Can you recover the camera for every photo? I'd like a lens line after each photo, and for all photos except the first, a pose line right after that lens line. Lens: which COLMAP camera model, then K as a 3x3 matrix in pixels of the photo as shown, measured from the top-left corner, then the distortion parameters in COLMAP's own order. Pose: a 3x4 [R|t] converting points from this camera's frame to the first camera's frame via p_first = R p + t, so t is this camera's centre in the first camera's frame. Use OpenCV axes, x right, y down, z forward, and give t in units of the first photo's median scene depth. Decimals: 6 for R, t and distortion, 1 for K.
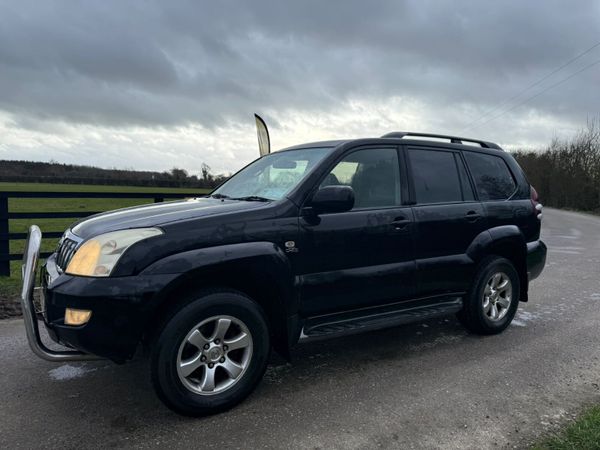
lens RADIAL K [[429.0, 0, 298.5], [0, 429.0, 231.1], [0, 0, 1]] dist [0.100189, -0.159859]
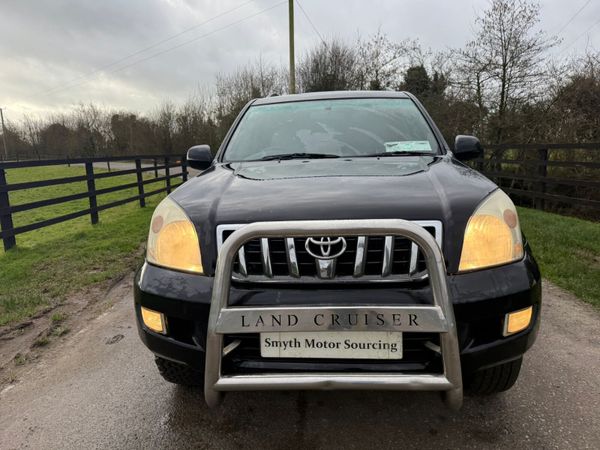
lens RADIAL K [[428.6, 0, 299.2], [0, 428.6, 223.5], [0, 0, 1]] dist [0.008750, -0.016969]
pose [[0.603195, -0.165140, 0.780311, -0.785409], [0.109951, 0.986207, 0.123720, -0.055360], [-0.789979, 0.011168, 0.613032, 0.525723]]
